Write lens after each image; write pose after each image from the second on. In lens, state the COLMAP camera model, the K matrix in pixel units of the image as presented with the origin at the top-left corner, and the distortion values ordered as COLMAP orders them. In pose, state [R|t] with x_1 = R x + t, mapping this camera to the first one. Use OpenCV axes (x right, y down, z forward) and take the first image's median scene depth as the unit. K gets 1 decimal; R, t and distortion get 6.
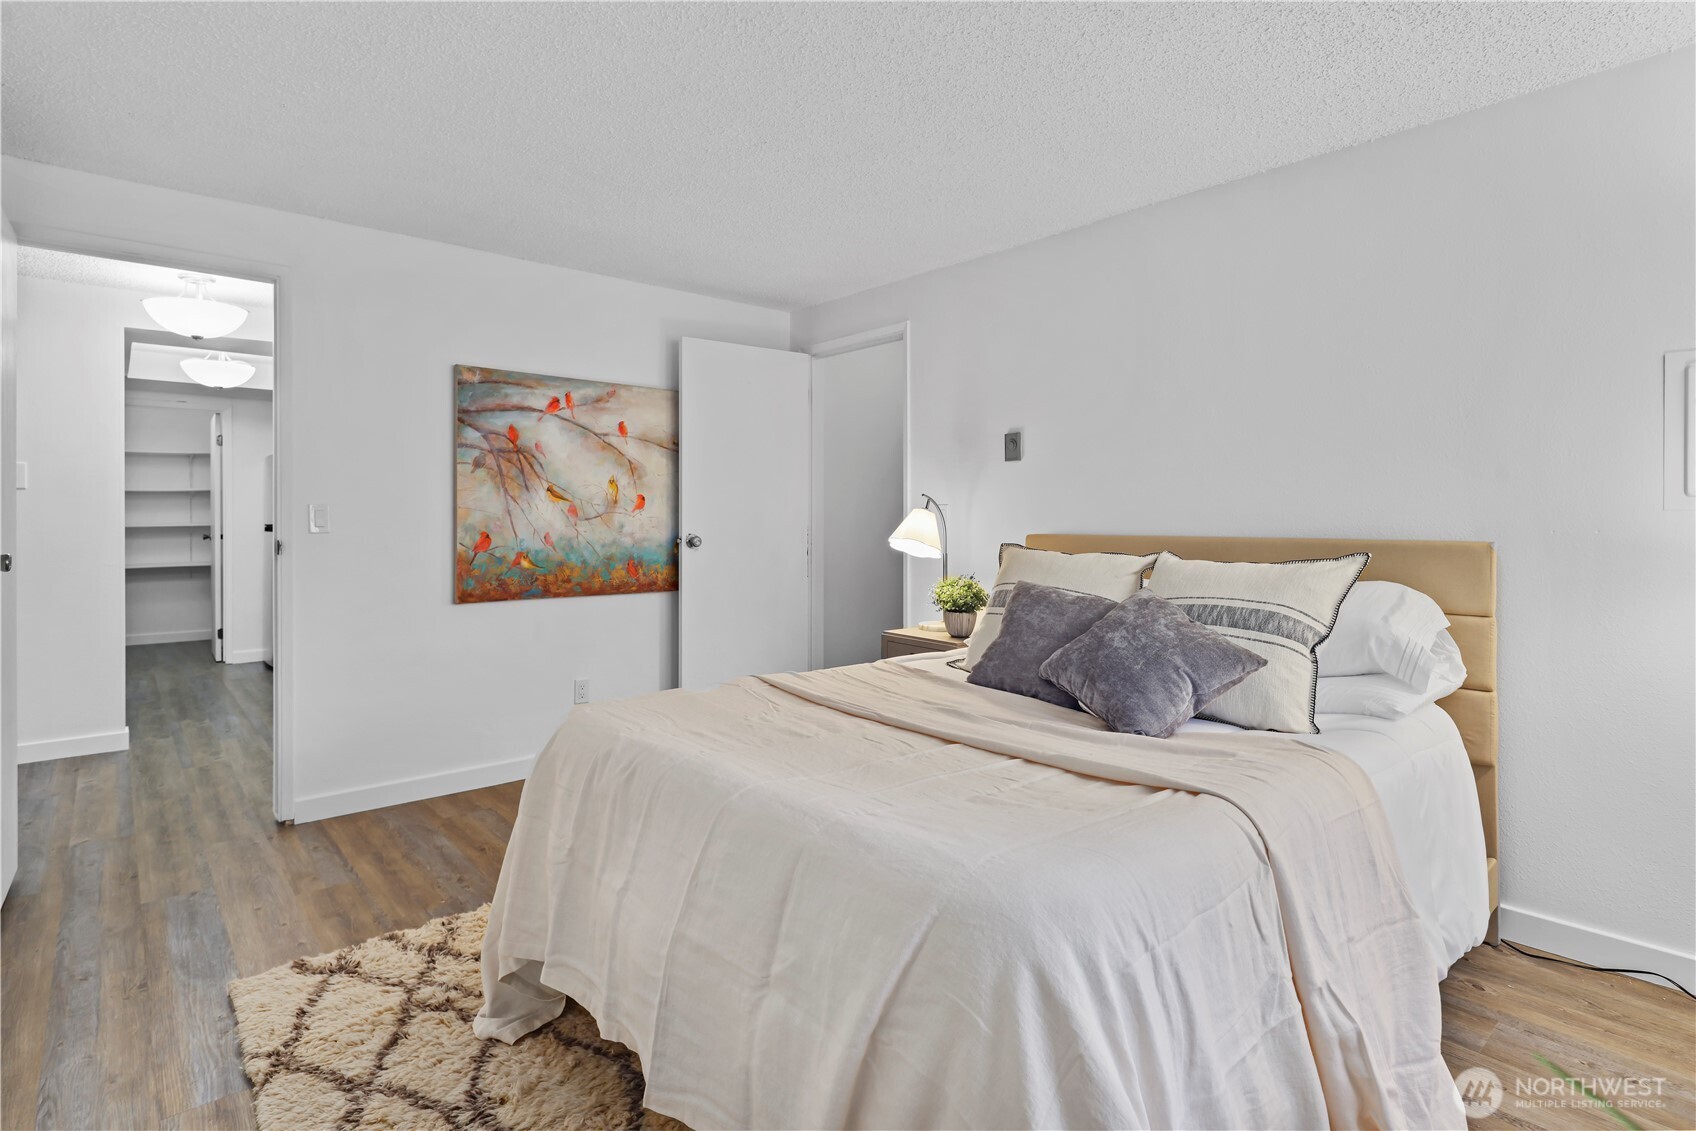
lens RADIAL K [[835.9, 0, 842.8], [0, 835.9, 521.6], [0, 0, 1]] dist [0.001563, -0.000536]
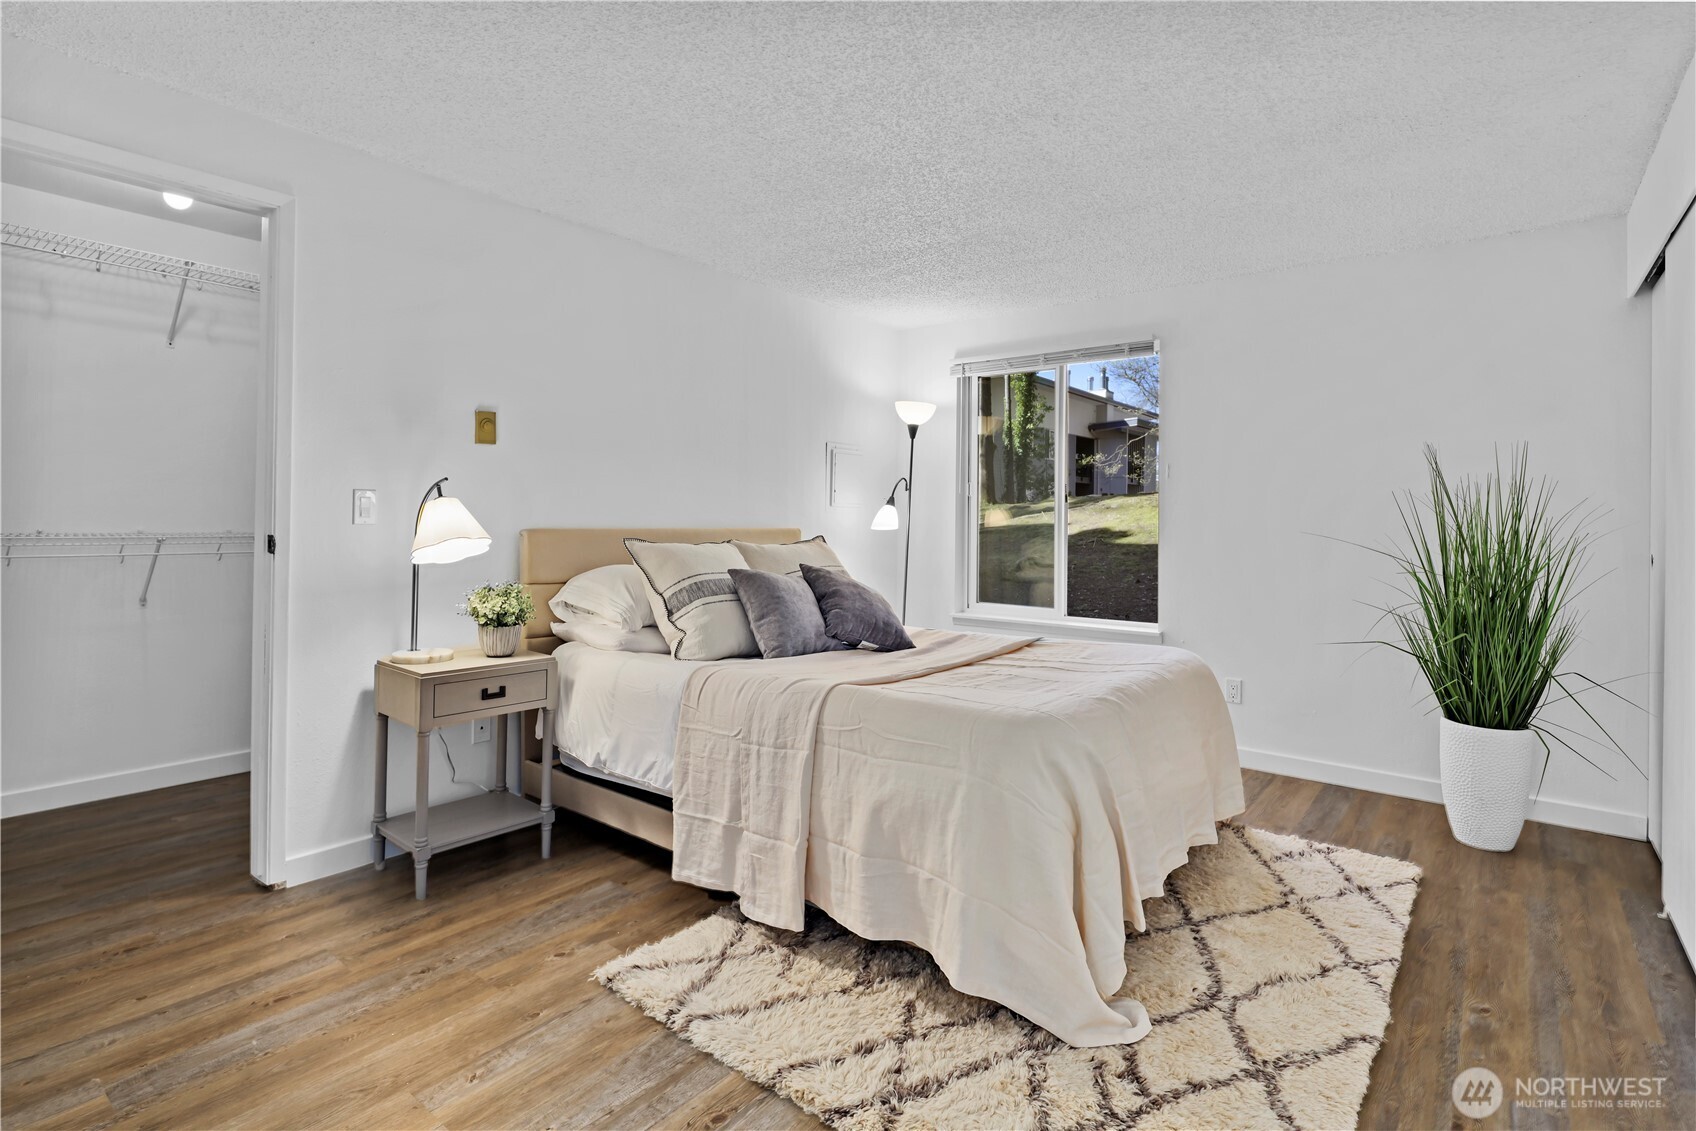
lens RADIAL K [[813.5, 0, 847.8], [0, 813.5, 518.7], [0, 0, 1]] dist [-0.023001, 0.000024]
pose [[-0.174583, 0.006629, 0.984620, -1.263396], [-0.006431, 0.999948, -0.007873, 0.012659], [-0.984621, -0.007706, -0.174531, 1.458444]]
